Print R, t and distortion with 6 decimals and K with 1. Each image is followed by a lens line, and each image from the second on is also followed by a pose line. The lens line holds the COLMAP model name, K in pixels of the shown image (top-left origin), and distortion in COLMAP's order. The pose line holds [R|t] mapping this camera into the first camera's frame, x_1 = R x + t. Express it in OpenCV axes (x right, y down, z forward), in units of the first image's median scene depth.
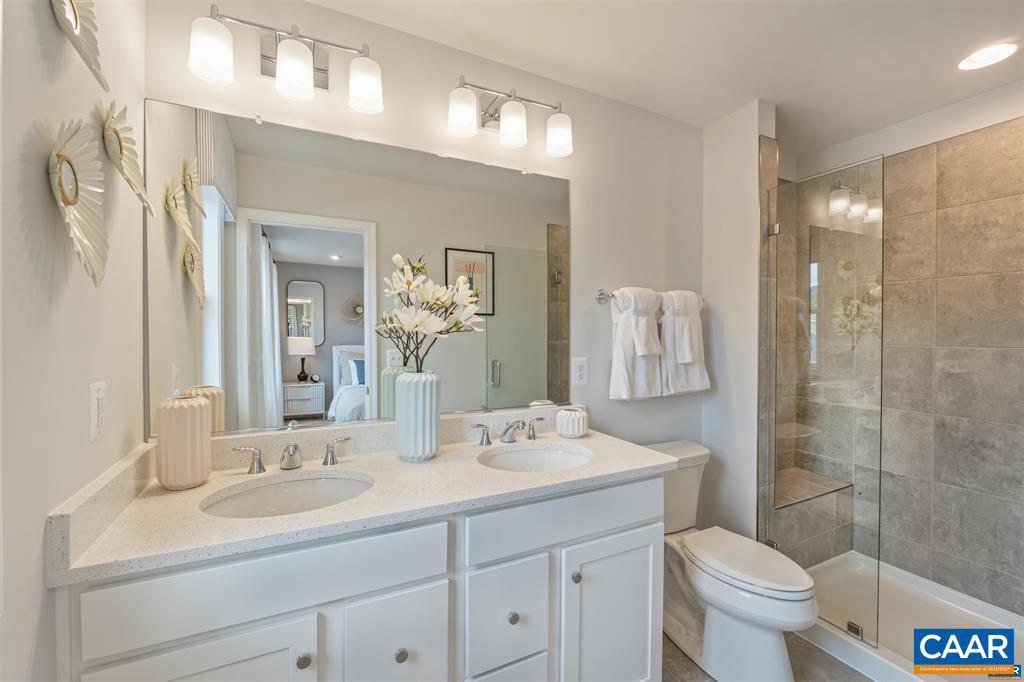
lens RADIAL K [[439.8, 0, 506.2], [0, 439.8, 327.8], [0, 0, 1]] dist [-0.002559, -0.000673]
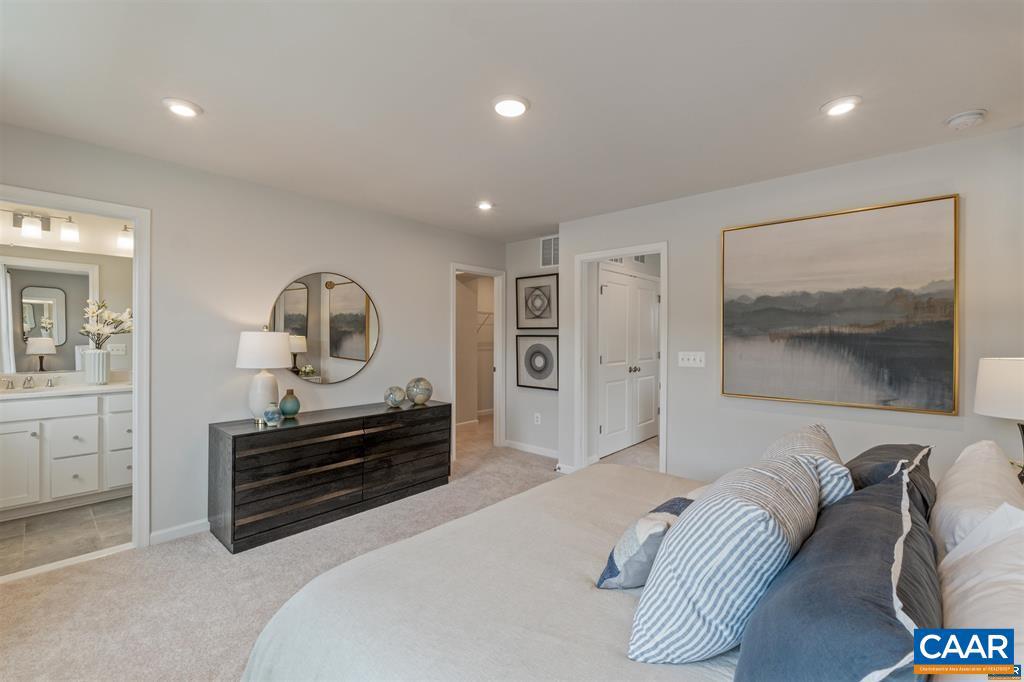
lens RADIAL K [[439.8, 0, 506.2], [0, 439.8, 327.8], [0, 0, 1]] dist [-0.002559, -0.000673]
pose [[0.929956, 0.003925, 0.367650, 0.913835], [-0.003302, 0.999992, -0.002326, -0.021363], [-0.367657, 0.000949, 0.929961, -1.890799]]
